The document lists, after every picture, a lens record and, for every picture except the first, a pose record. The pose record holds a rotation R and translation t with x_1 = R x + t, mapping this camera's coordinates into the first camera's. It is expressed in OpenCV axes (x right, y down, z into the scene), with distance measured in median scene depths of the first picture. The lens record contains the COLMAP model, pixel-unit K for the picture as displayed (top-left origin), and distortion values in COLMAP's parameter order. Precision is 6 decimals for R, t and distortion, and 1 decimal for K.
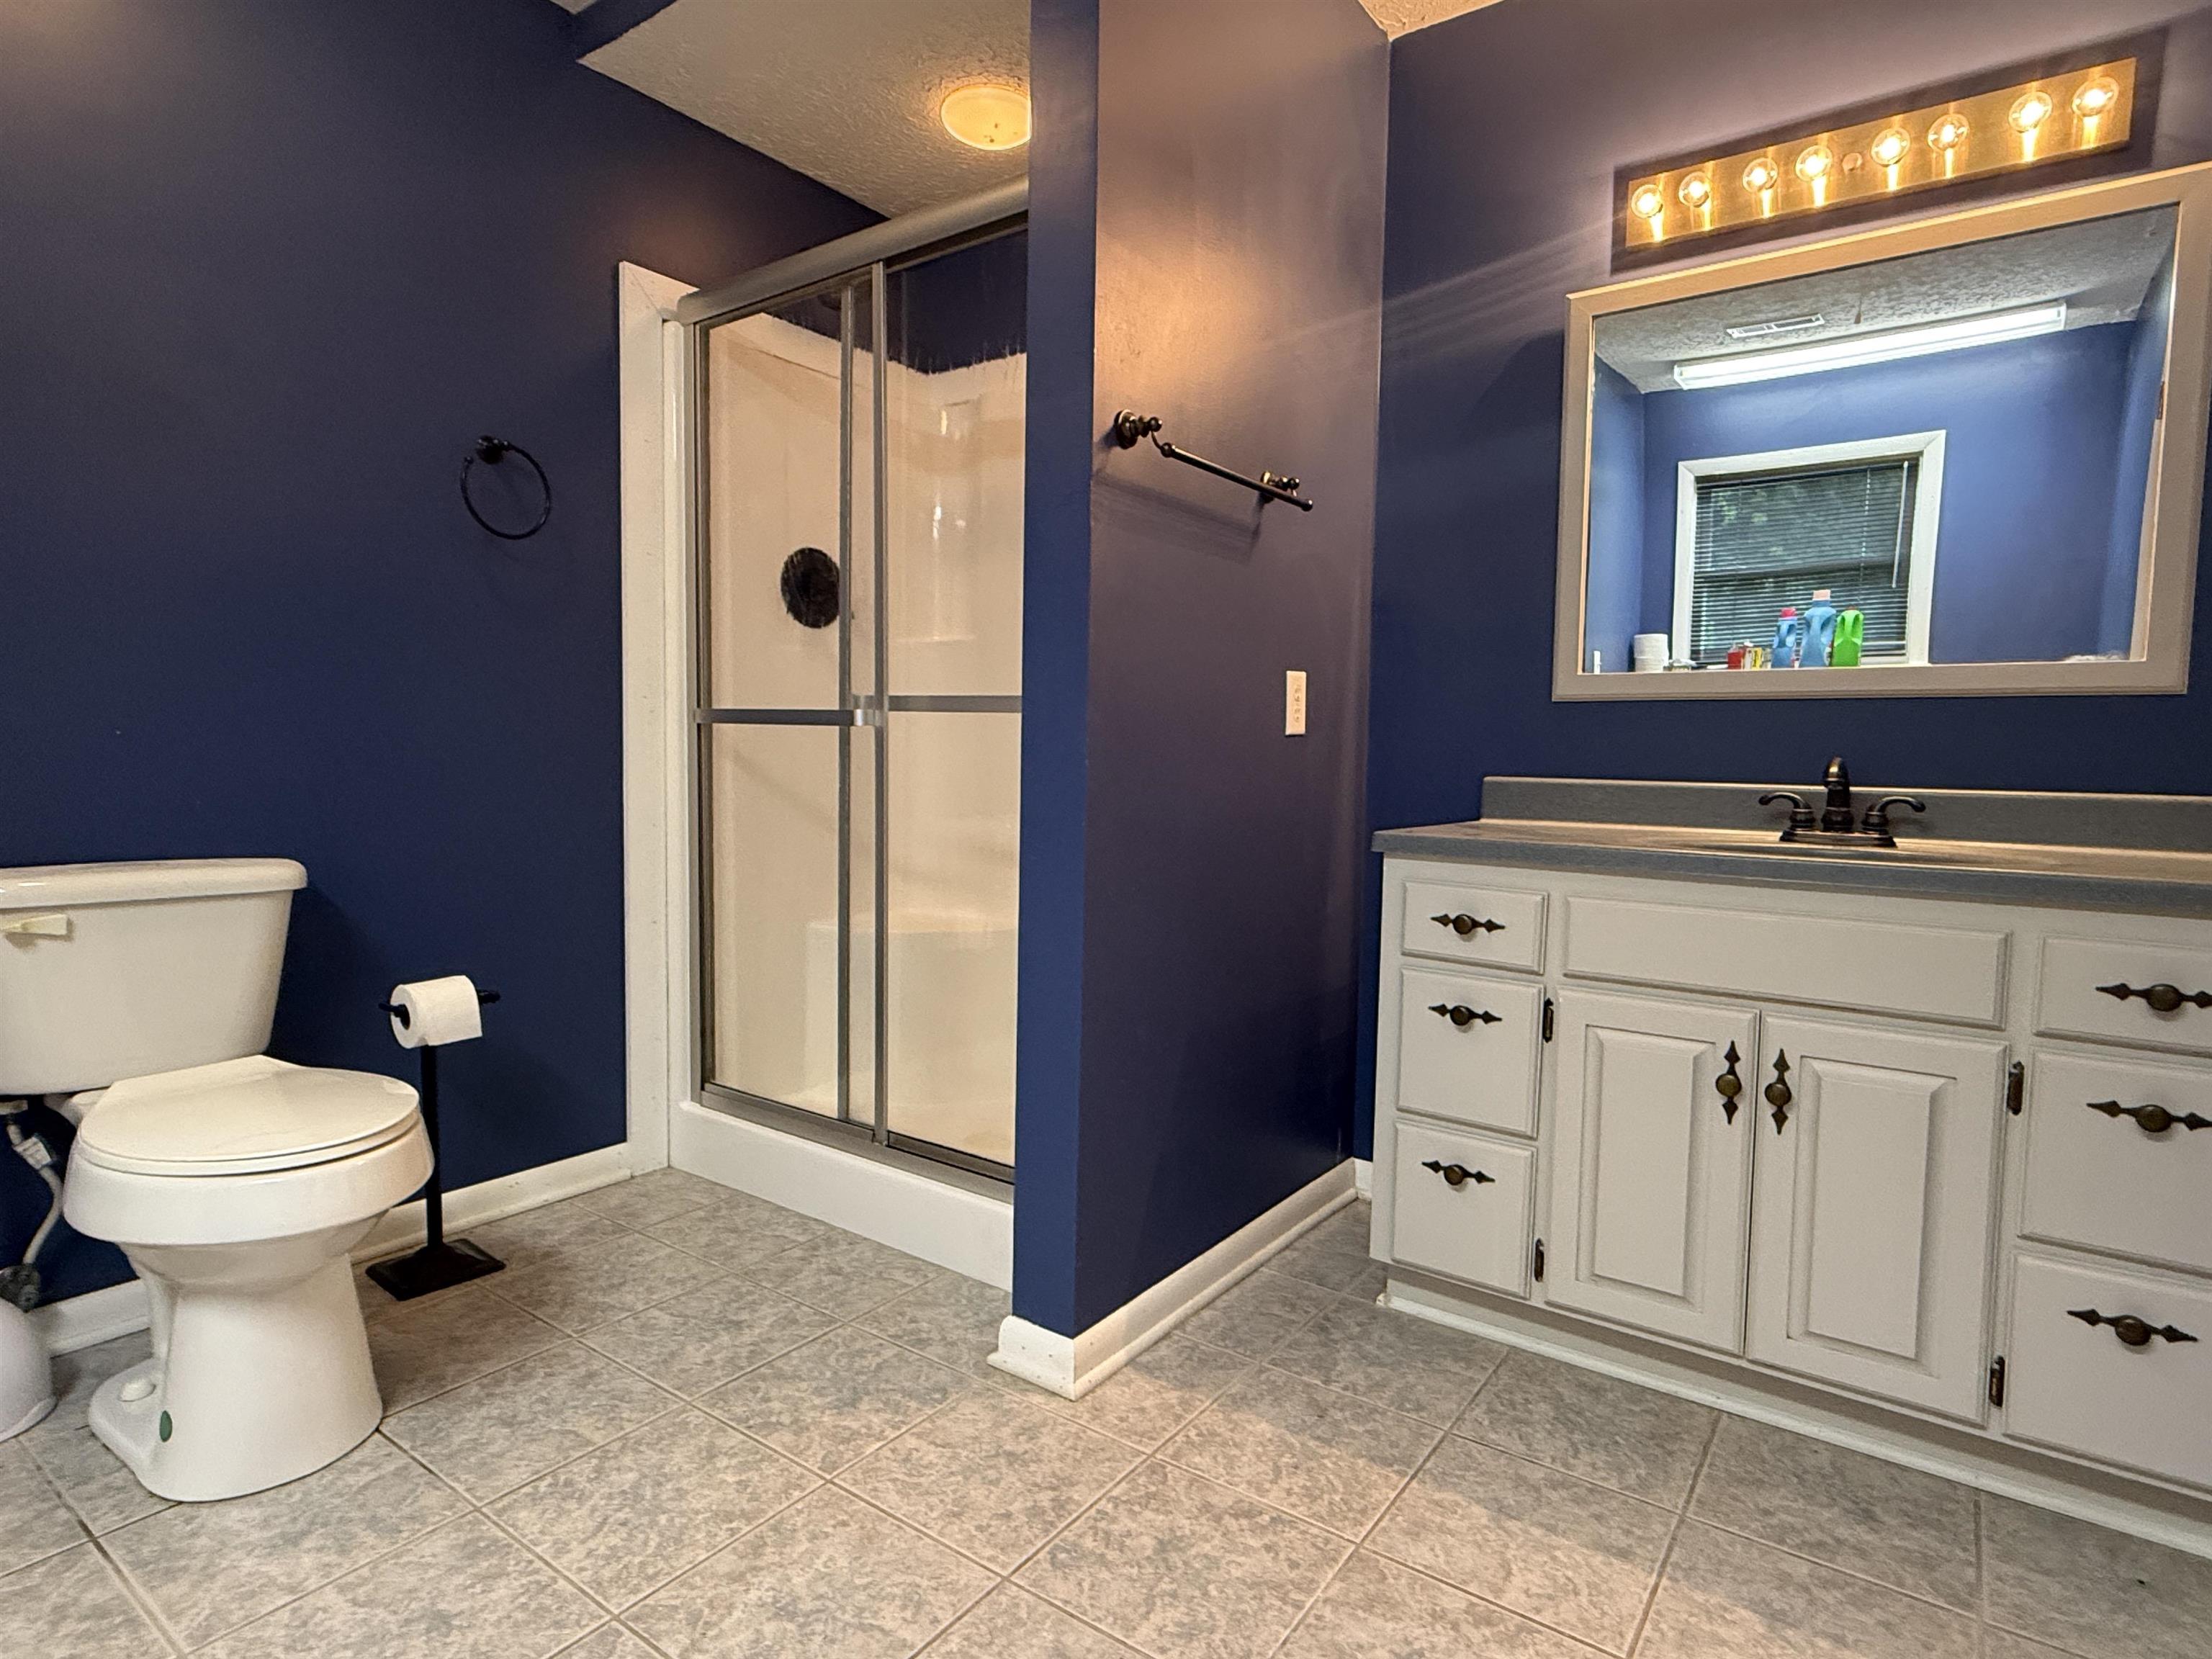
lens RADIAL K [[1192.2, 0, 1102.4], [0, 1192.2, 831.6], [0, 0, 1]] dist [0.002655, -0.000153]
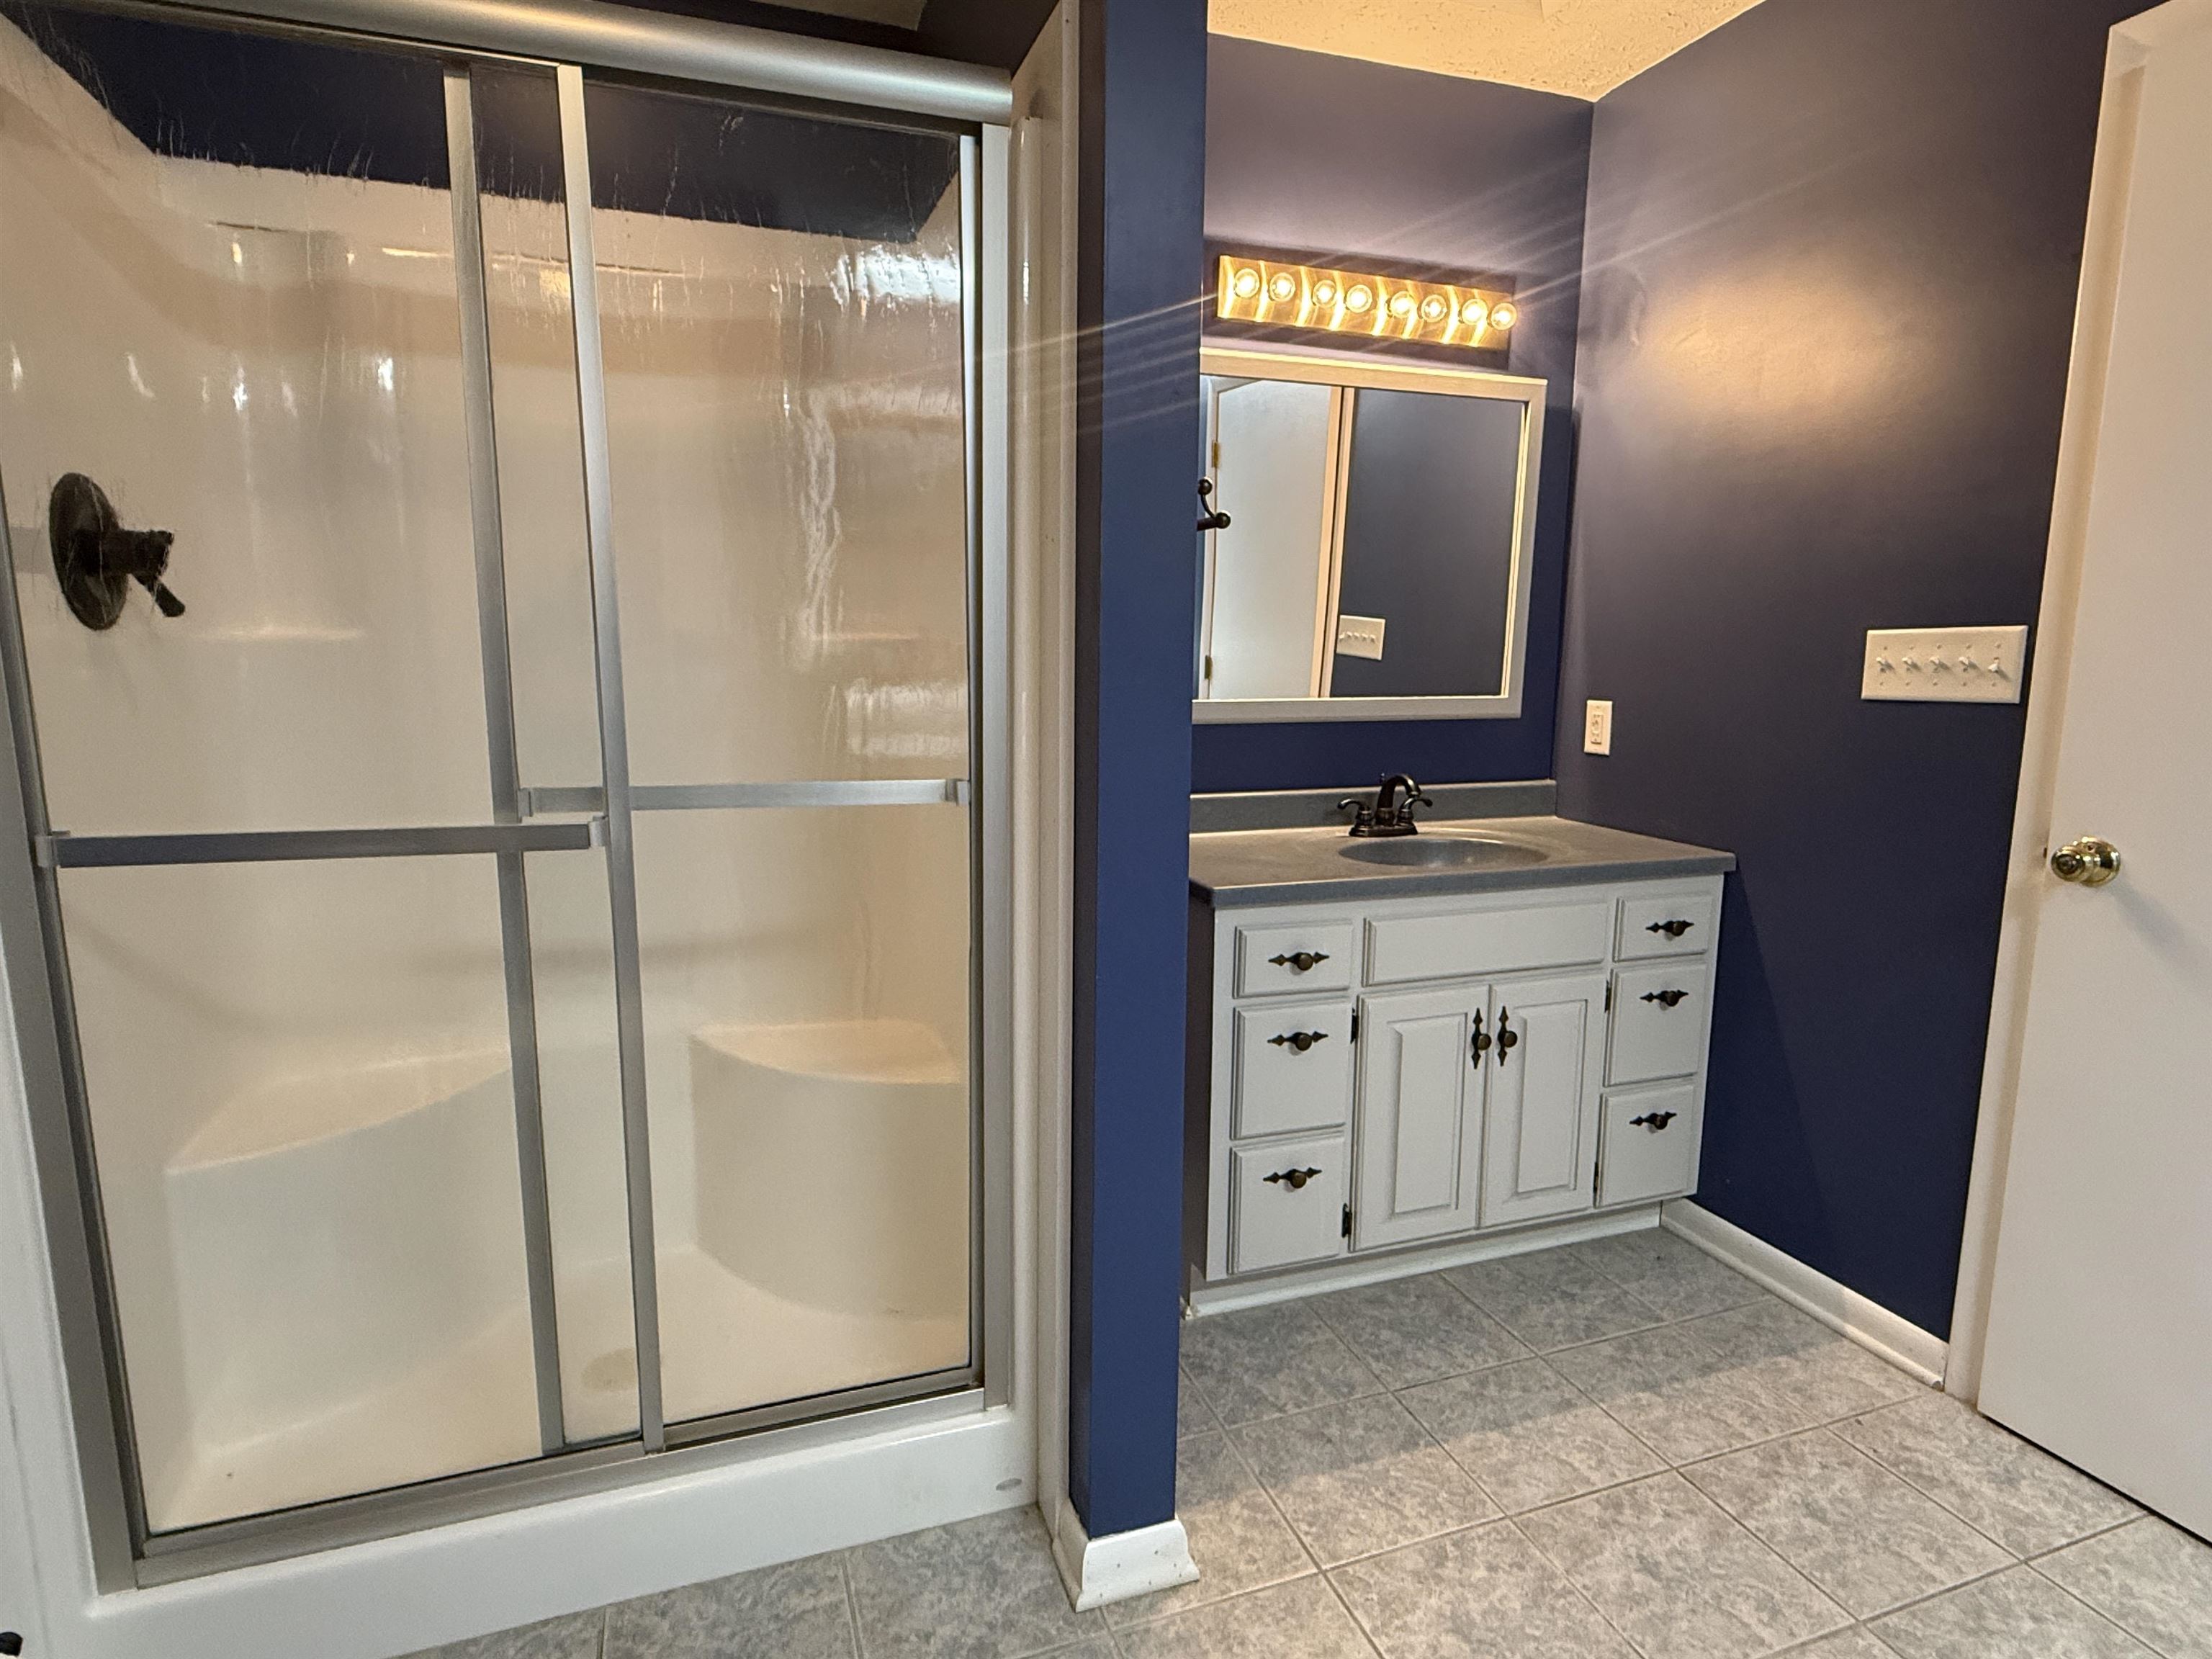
lens RADIAL K [[1192.2, 0, 1105.2], [0, 1192.2, 828.0], [0, 0, 1]] dist [0.002655, -0.000153]
pose [[0.562650, -0.144104, 0.814039, -0.687326], [0.059489, 0.989195, 0.133993, -0.205173], [-0.824552, -0.026965, 0.565143, 0.532720]]
